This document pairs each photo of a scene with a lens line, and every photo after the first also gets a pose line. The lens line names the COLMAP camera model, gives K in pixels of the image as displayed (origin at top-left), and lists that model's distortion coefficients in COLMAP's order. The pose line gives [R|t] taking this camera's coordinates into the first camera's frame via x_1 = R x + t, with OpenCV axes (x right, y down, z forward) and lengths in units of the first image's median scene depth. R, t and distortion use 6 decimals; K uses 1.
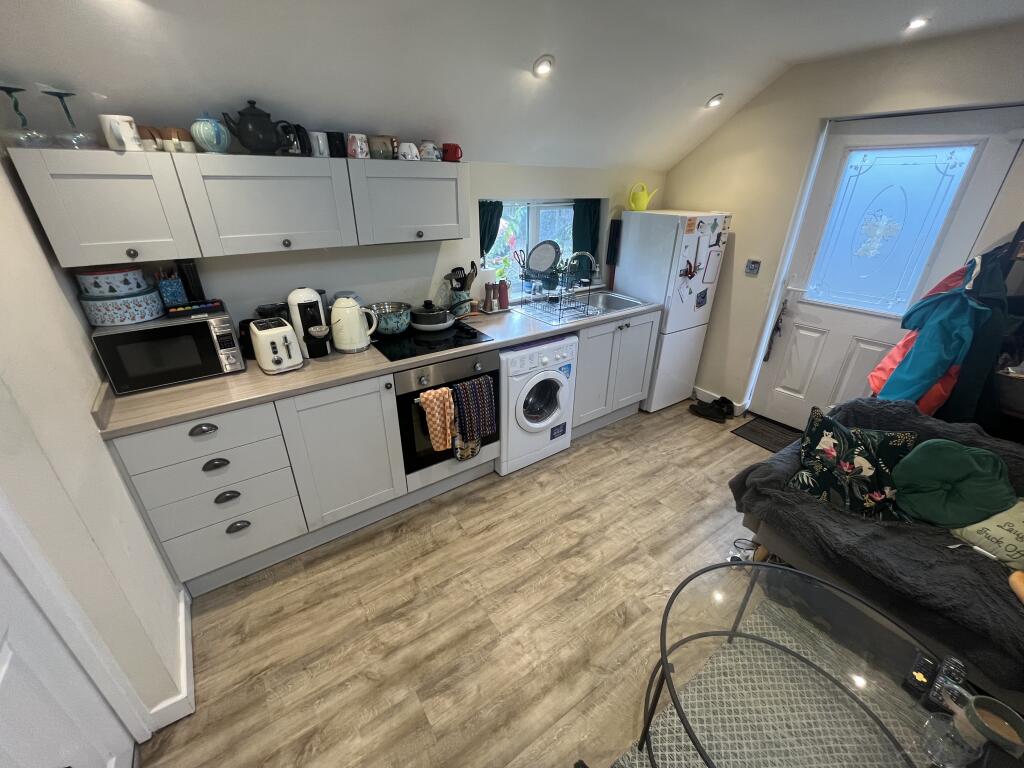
lens RADIAL K [[412.5, 0, 512.4], [0, 412.5, 384.7], [0, 0, 1]] dist [0.000364, -0.000669]
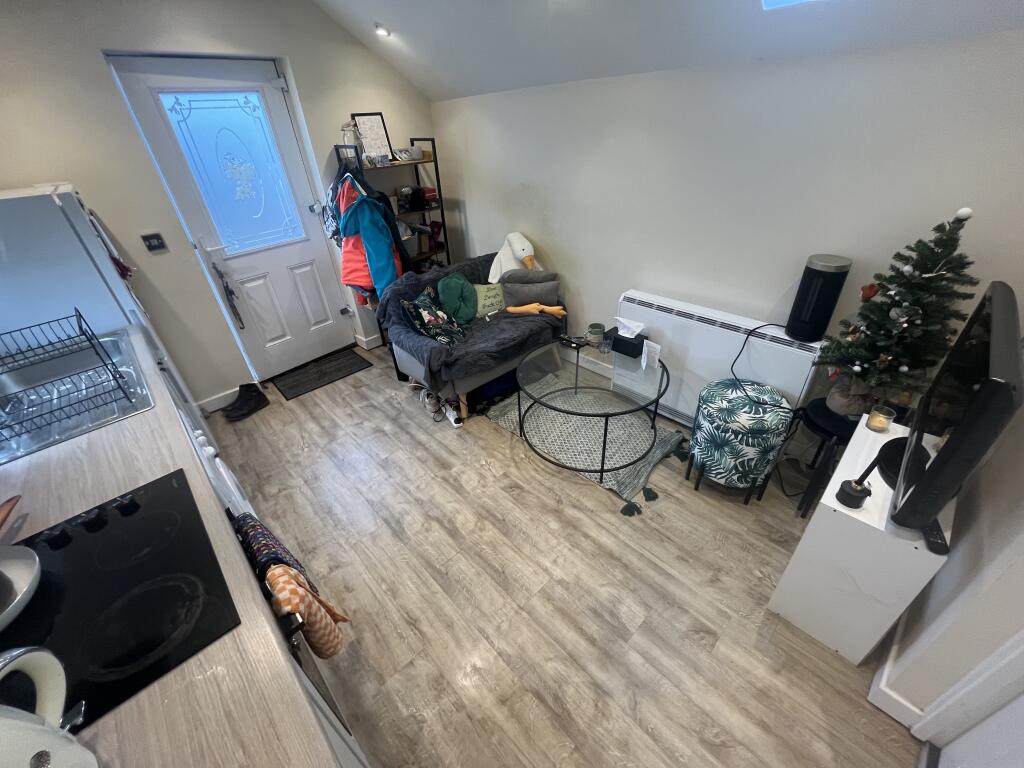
lens RADIAL K [[412.5, 0, 513.6], [0, 412.5, 382.9], [0, 0, 1]] dist [0.000364, -0.000669]
pose [[-0.154692, -0.542555, 0.825654, -0.526372], [0.477462, 0.690584, 0.543254, -0.298371], [-0.864928, 0.478255, 0.152221, 0.598722]]
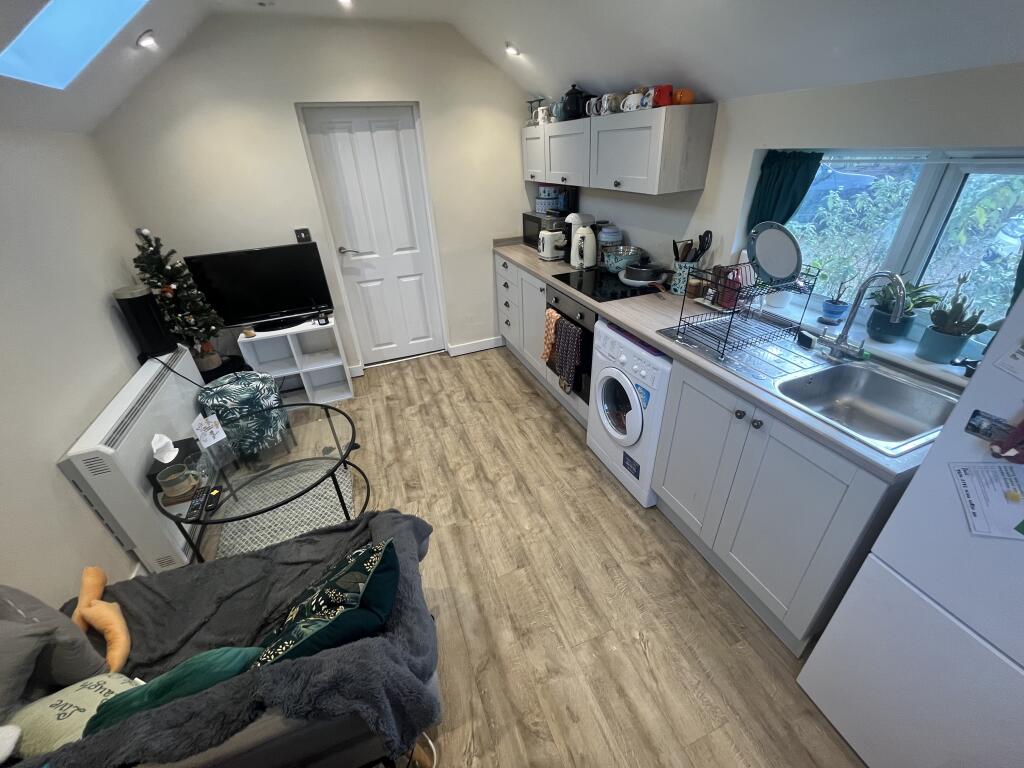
lens RADIAL K [[412.5, 0, 513.5], [0, 412.5, 384.9], [0, 0, 1]] dist [0.000364, -0.000669]
pose [[-0.232894, 0.487814, -0.841307, 1.039281], [-0.387289, 0.747013, 0.540351, -0.467153], [0.892058, 0.451673, 0.014951, 1.017981]]
